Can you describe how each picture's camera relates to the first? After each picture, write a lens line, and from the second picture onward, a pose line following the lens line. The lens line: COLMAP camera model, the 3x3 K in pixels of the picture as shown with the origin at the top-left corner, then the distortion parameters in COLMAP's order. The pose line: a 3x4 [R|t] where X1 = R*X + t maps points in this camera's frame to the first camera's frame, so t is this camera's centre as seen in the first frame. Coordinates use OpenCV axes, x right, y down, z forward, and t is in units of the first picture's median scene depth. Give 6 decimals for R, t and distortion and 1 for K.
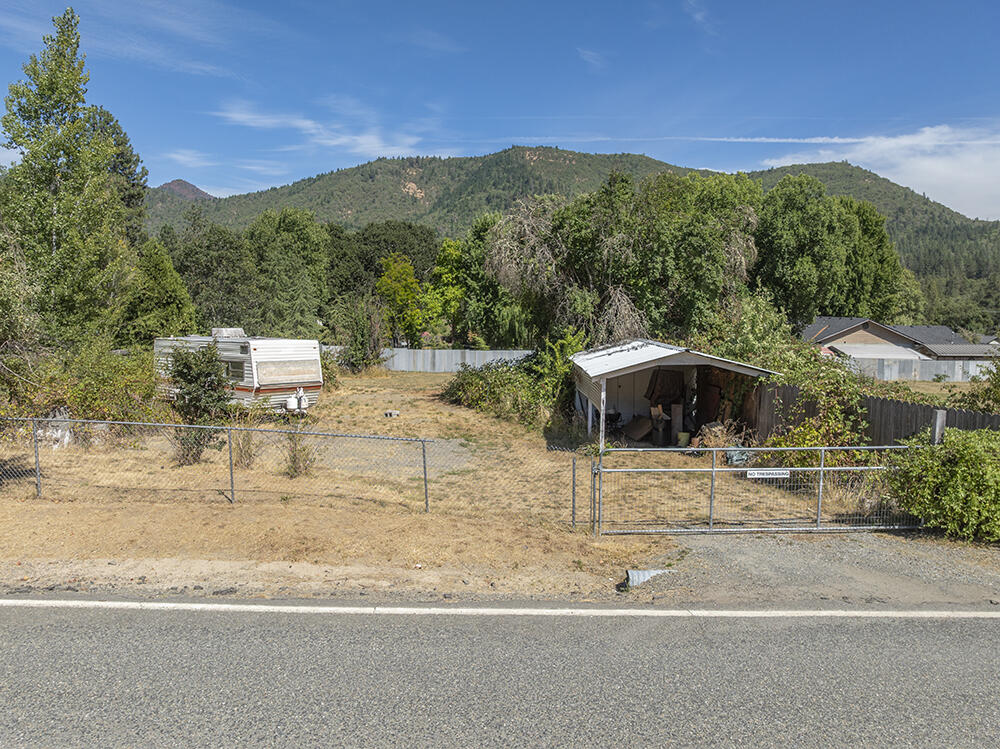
lens RADIAL K [[714.2, 0, 500.0], [0, 714.2, 374.5], [0, 0, 1]] dist [-0.040532, 0.027555]
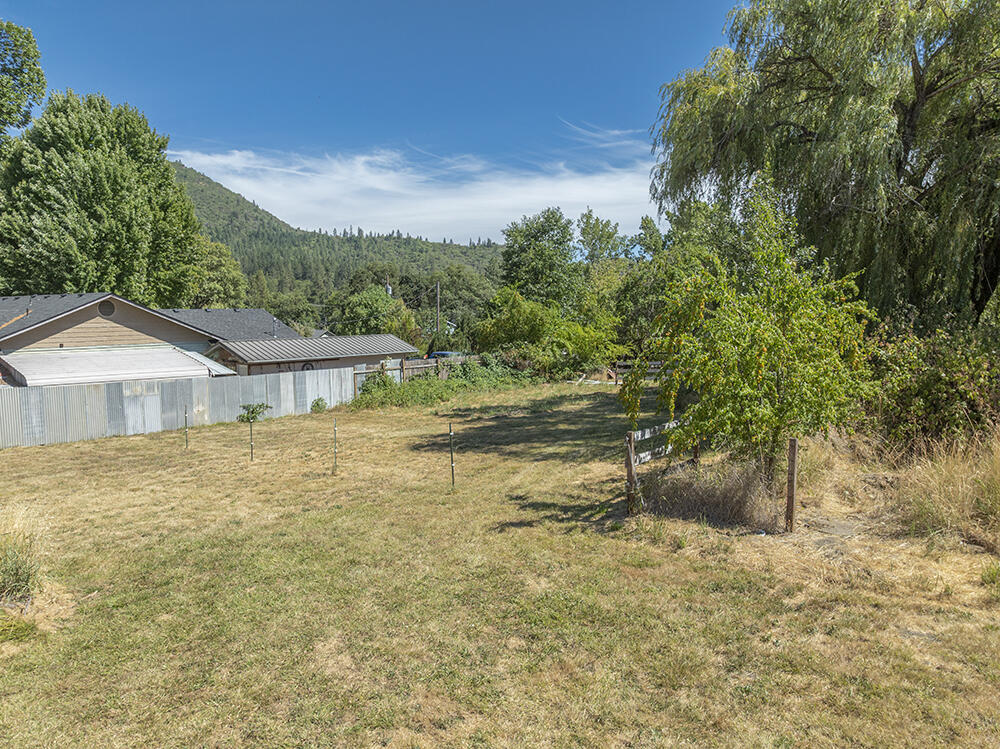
lens RADIAL K [[714.2, 0, 500.0], [0, 714.2, 374.5], [0, 0, 1]] dist [-0.040532, 0.027555]
pose [[0.653006, -0.073001, 0.753827, 0.066619], [0.075225, 0.996674, 0.031354, -0.003990], [-0.753608, 0.036232, 0.656325, 0.100257]]
